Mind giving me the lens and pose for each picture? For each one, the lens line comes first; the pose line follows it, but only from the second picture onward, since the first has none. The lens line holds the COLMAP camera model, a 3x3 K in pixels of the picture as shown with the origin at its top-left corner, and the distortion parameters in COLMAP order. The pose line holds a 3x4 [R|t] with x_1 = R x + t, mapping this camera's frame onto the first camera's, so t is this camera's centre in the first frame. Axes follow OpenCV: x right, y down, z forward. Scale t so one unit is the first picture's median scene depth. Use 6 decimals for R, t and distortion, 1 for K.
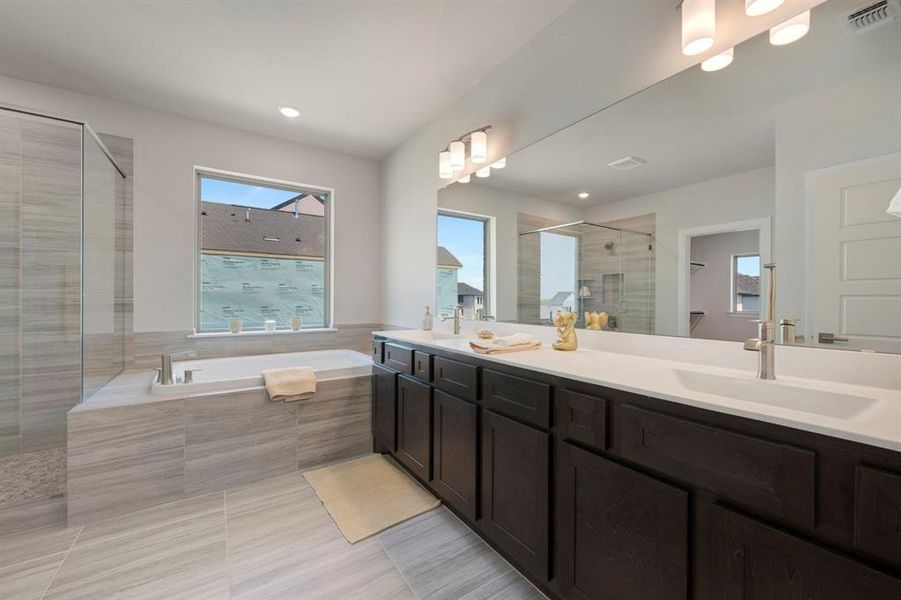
lens RADIAL K [[362.1, 0, 451.2], [0, 362.1, 300.3], [0, 0, 1]] dist [0.002946, 0.000956]
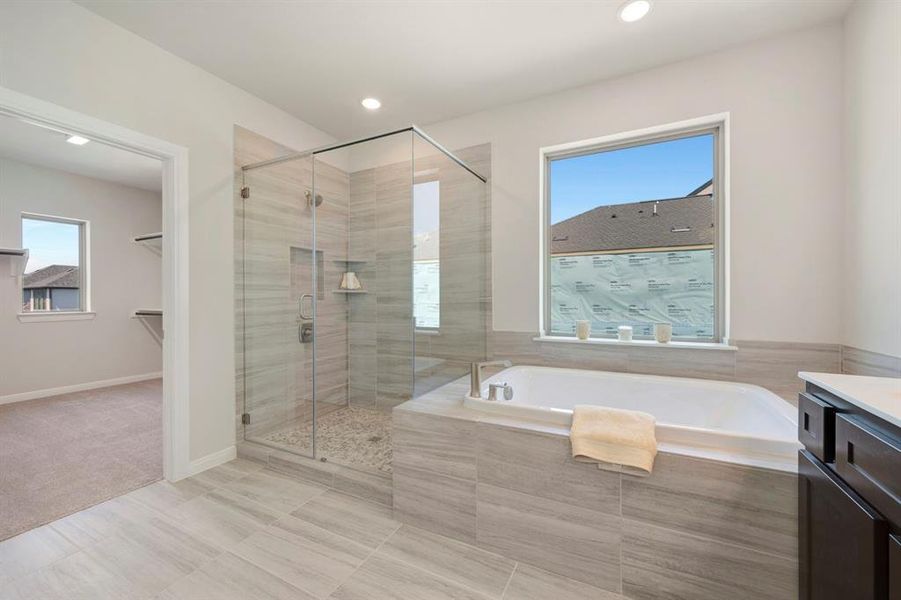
lens RADIAL K [[362.1, 0, 451.6], [0, 362.1, 297.0], [0, 0, 1]] dist [0.002946, 0.000956]
pose [[0.499499, -0.007446, -0.866282, -0.047471], [0.003267, 0.999972, -0.006711, -0.000082], [0.866308, 0.000523, 0.499510, 0.403519]]
